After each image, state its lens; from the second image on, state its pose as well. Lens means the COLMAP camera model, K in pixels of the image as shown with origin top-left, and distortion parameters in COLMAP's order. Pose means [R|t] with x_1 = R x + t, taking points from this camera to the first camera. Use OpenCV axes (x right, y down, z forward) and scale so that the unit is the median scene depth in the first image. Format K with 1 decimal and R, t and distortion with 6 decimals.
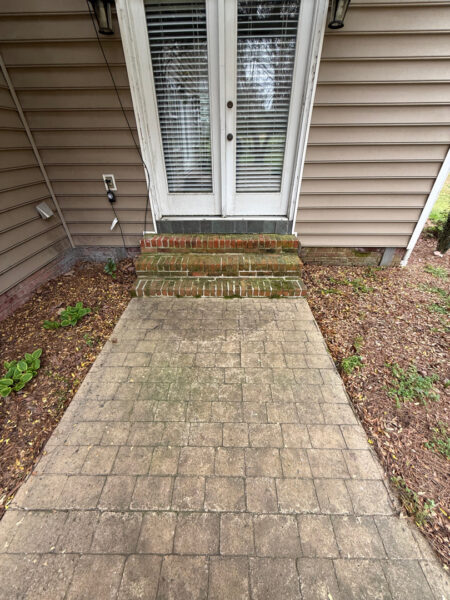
lens RADIAL K [[237.9, 0, 225.1], [0, 237.9, 302.0], [0, 0, 1]] dist [-0.002427, -0.001386]
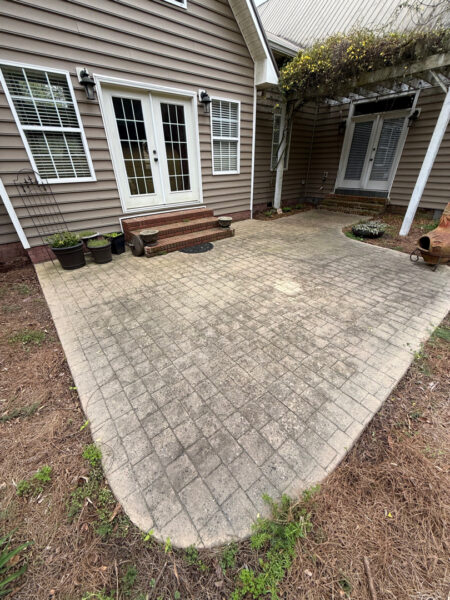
lens RADIAL K [[237.9, 0, 222.9], [0, 237.9, 299.2], [0, 0, 1]] dist [-0.002427, -0.001386]
pose [[0.639602, 0.376739, -0.670057, 1.272865], [-0.417142, 0.902267, 0.109117, 1.119546], [0.645679, 0.209718, 0.734246, -1.695014]]
